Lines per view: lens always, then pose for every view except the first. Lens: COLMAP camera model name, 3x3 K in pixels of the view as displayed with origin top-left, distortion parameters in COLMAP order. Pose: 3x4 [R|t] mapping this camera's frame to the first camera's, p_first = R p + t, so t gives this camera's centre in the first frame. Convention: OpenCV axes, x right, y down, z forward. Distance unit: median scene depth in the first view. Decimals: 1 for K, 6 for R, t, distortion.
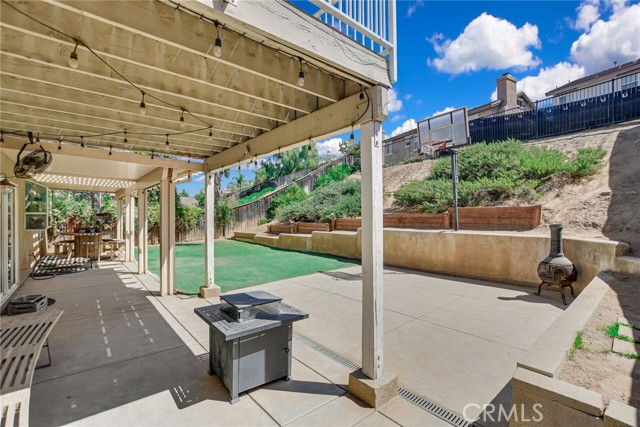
lens RADIAL K [[283.3, 0, 317.8], [0, 283.3, 214.9], [0, 0, 1]] dist [-0.037397, 0.006134]
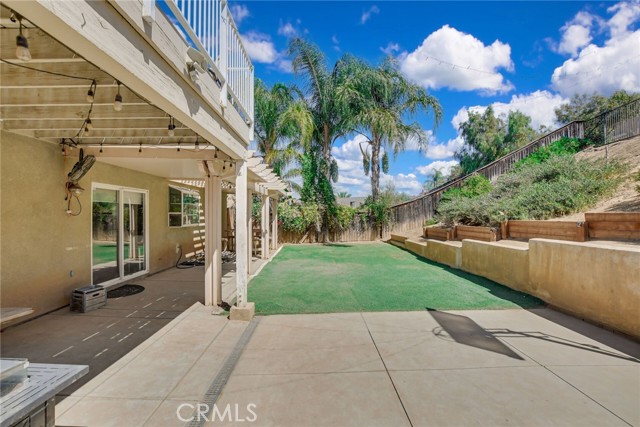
lens RADIAL K [[283.3, 0, 317.8], [0, 283.3, 214.9], [0, 0, 1]] dist [-0.037397, 0.006134]
pose [[0.763784, 0.001023, -0.645471, 0.121700], [-0.000956, 0.999999, 0.000454, 0.000478], [0.645471, 0.000270, 0.763785, 0.226310]]
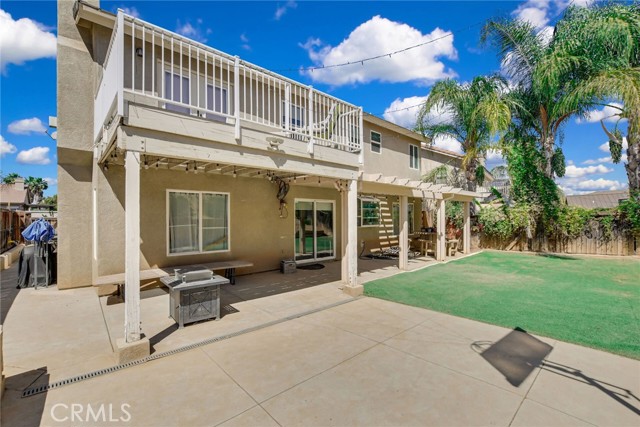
lens RADIAL K [[283.3, 0, 317.8], [0, 283.3, 214.9], [0, 0, 1]] dist [-0.037397, 0.006134]
pose [[0.035485, -0.000005, -0.999370, 0.293490], [-0.004094, 0.999992, -0.000151, -0.006552], [0.999362, 0.004097, 0.035485, 0.347289]]
